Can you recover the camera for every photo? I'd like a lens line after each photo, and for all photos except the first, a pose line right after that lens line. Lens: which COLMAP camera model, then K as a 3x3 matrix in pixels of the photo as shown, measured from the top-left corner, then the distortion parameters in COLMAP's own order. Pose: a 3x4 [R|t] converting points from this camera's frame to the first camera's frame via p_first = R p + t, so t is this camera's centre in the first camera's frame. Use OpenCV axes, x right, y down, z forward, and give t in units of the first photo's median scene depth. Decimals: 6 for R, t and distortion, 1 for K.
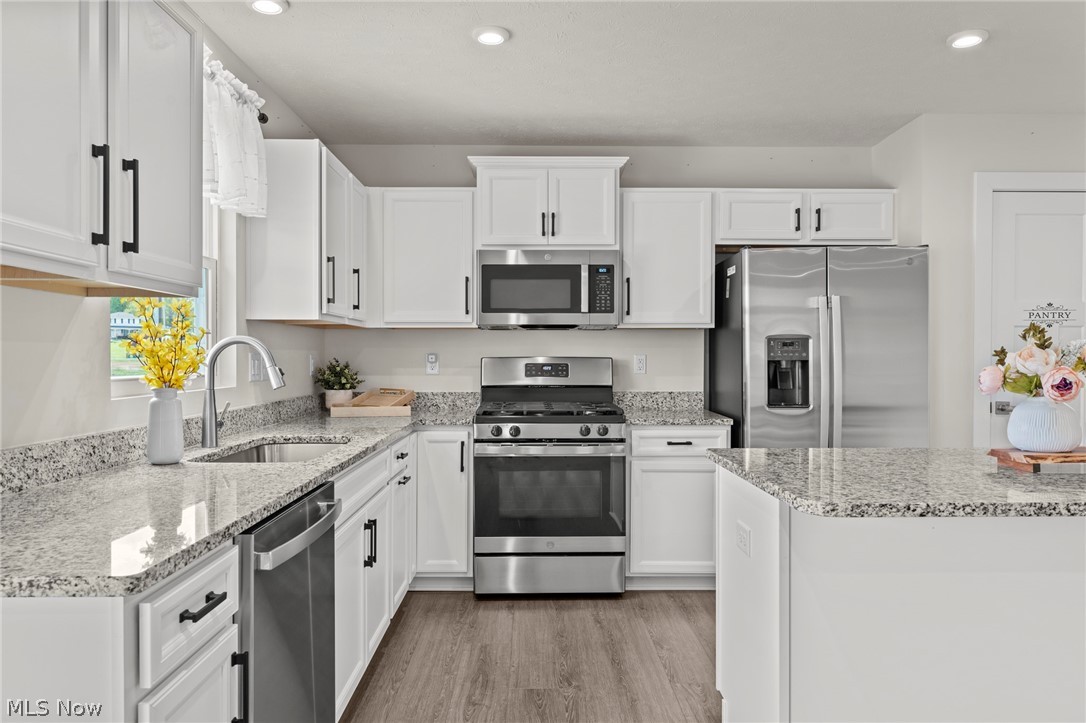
lens RADIAL K [[730.9, 0, 543.0], [0, 730.9, 361.5], [0, 0, 1]] dist [0.005939, 0.002295]
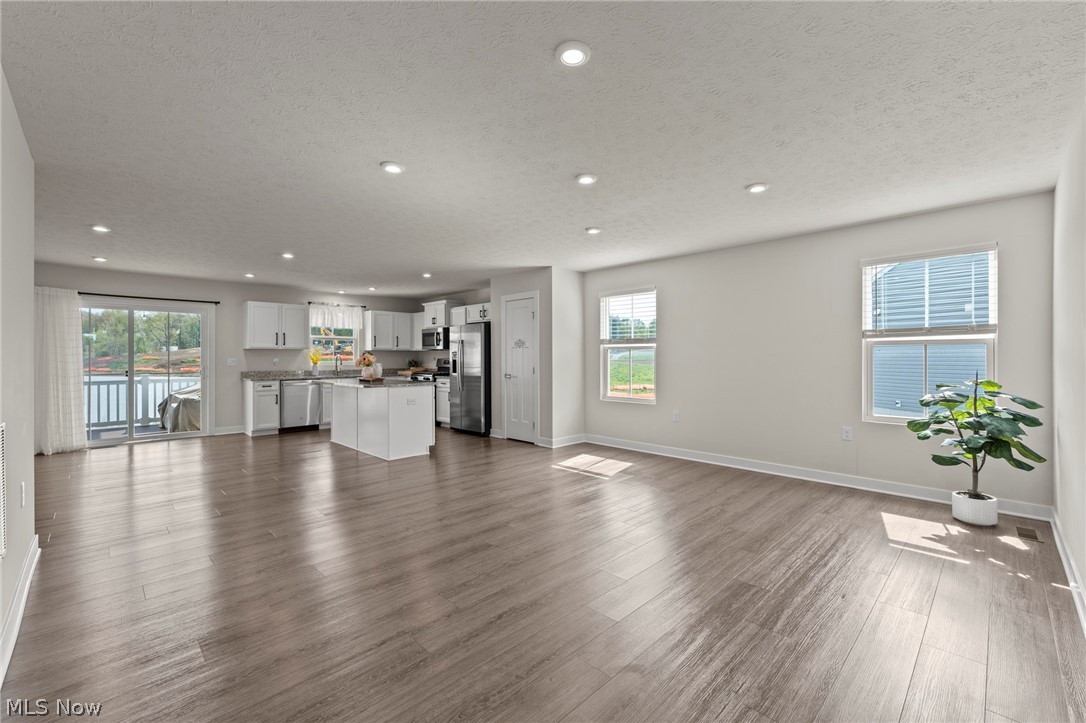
lens RADIAL K [[454.1, 0, 543.3], [0, 454.1, 357.7], [0, 0, 1]] dist [-0.003040, -0.000380]
pose [[0.696097, -0.001673, -0.717945, 2.005054], [-0.003833, 0.999974, -0.006047, 0.001304], [0.717937, 0.006961, 0.696073, -0.149269]]
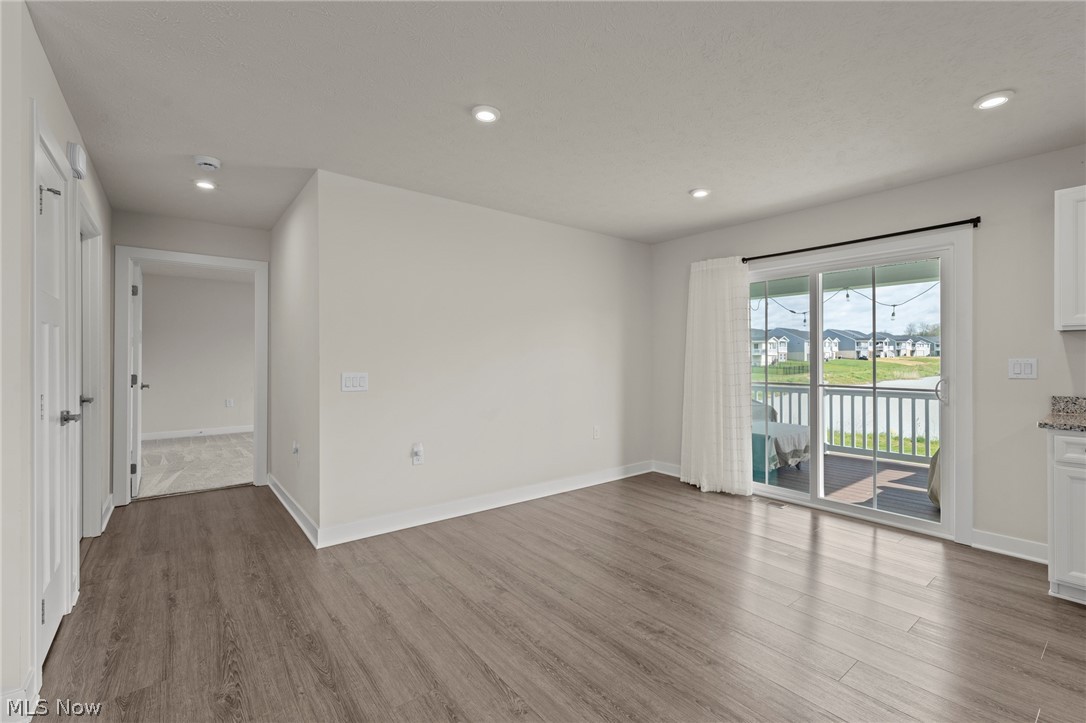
lens RADIAL K [[473.5, 0, 540.0], [0, 473.5, 357.9], [0, 0, 1]] dist [-0.001600, 0.000041]
pose [[-0.795978, -0.000415, -0.605325, 0.761384], [-0.004875, 0.999972, 0.005724, -0.004517], [0.605306, 0.007507, -0.795958, 0.383830]]
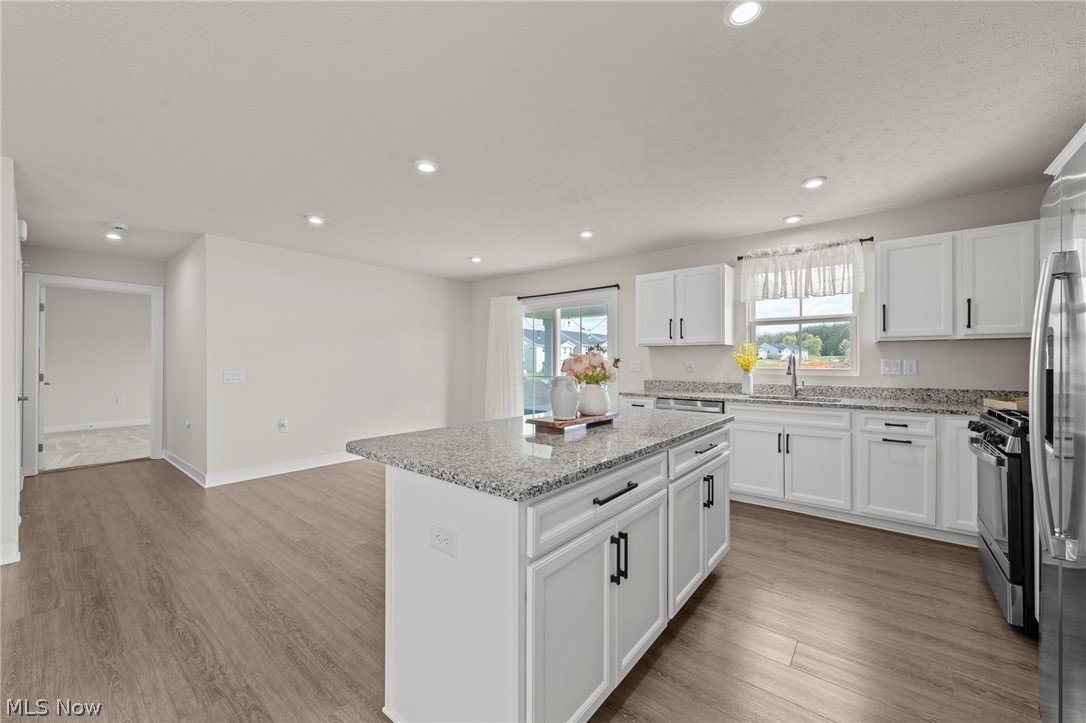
lens RADIAL K [[421.3, 0, 541.7], [0, 421.3, 360.4], [0, 0, 1]] dist [-0.003093, 0.000265]
pose [[-0.641816, -0.000745, -0.766858, 0.846312], [-0.005851, 0.999975, 0.003925, -0.007460], [0.766836, 0.007006, -0.641804, 0.854580]]
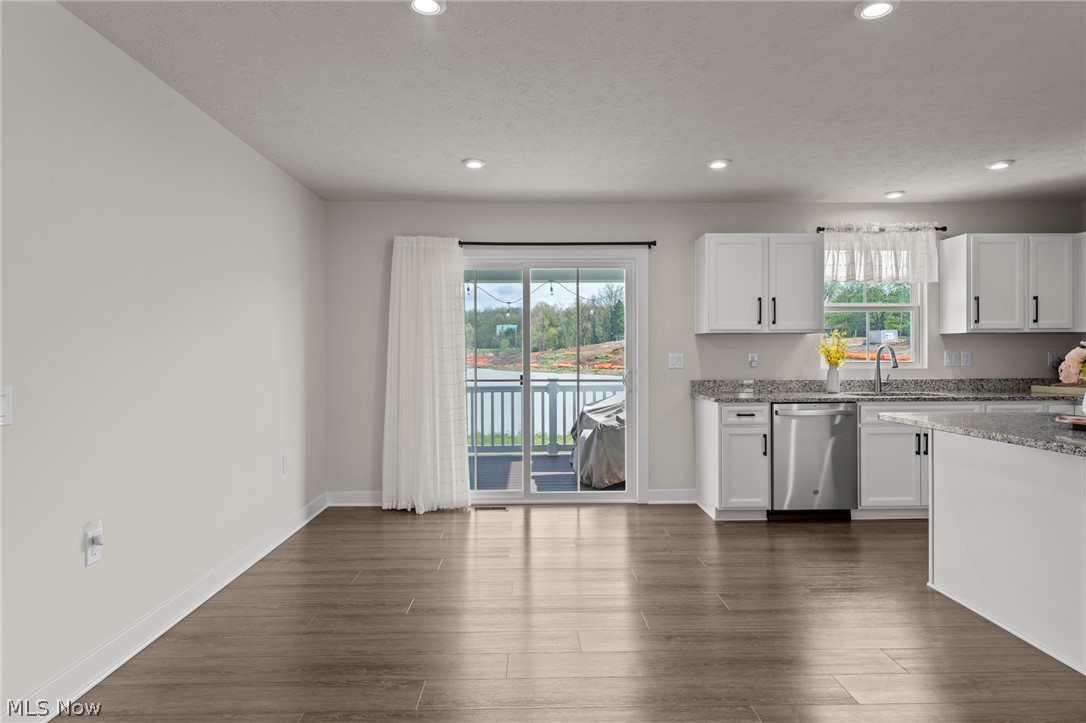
lens RADIAL K [[626.3, 0, 542.6], [0, 626.3, 355.5], [0, 0, 1]] dist [0.003018, 0.000465]
pose [[0.011834, 0.001748, -0.999928, 1.019208], [-0.004399, 0.999989, 0.001696, 0.001128], [0.999920, 0.004379, 0.011842, -0.056469]]
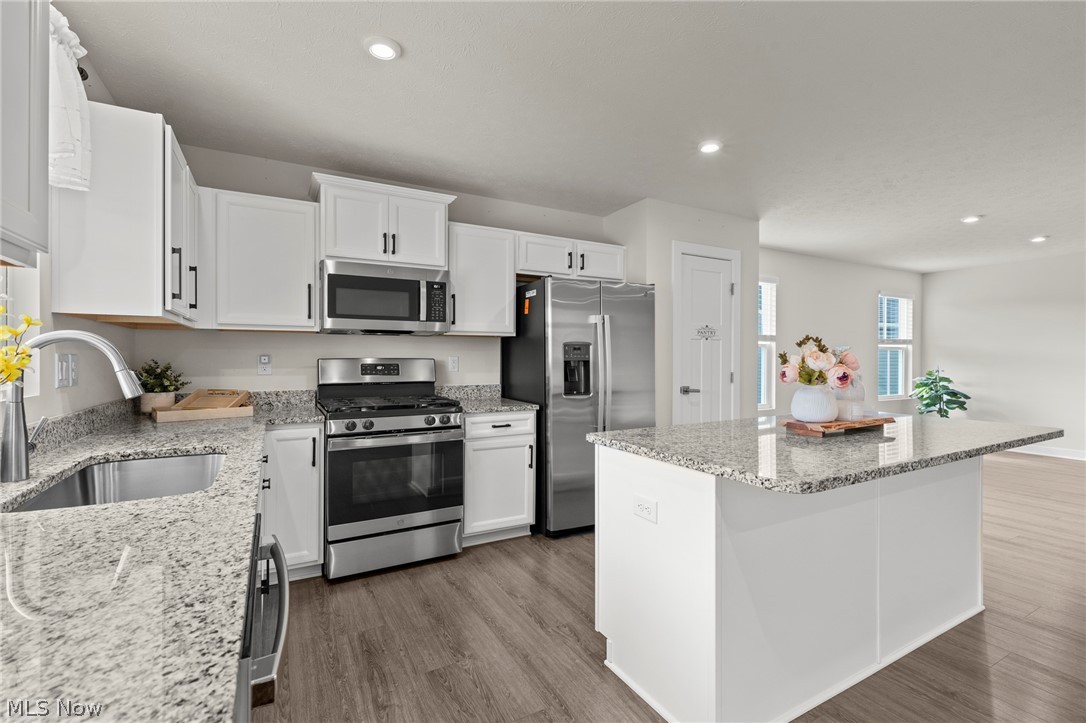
lens RADIAL K [[486.5, 0, 542.4], [0, 486.5, 359.0], [0, 0, 1]] dist [0.000212, -0.000223]
pose [[0.882167, -0.000895, 0.470936, -0.145876], [0.003274, 0.999986, -0.004232, -0.000904], [-0.470926, 0.005275, 0.882157, 0.213113]]
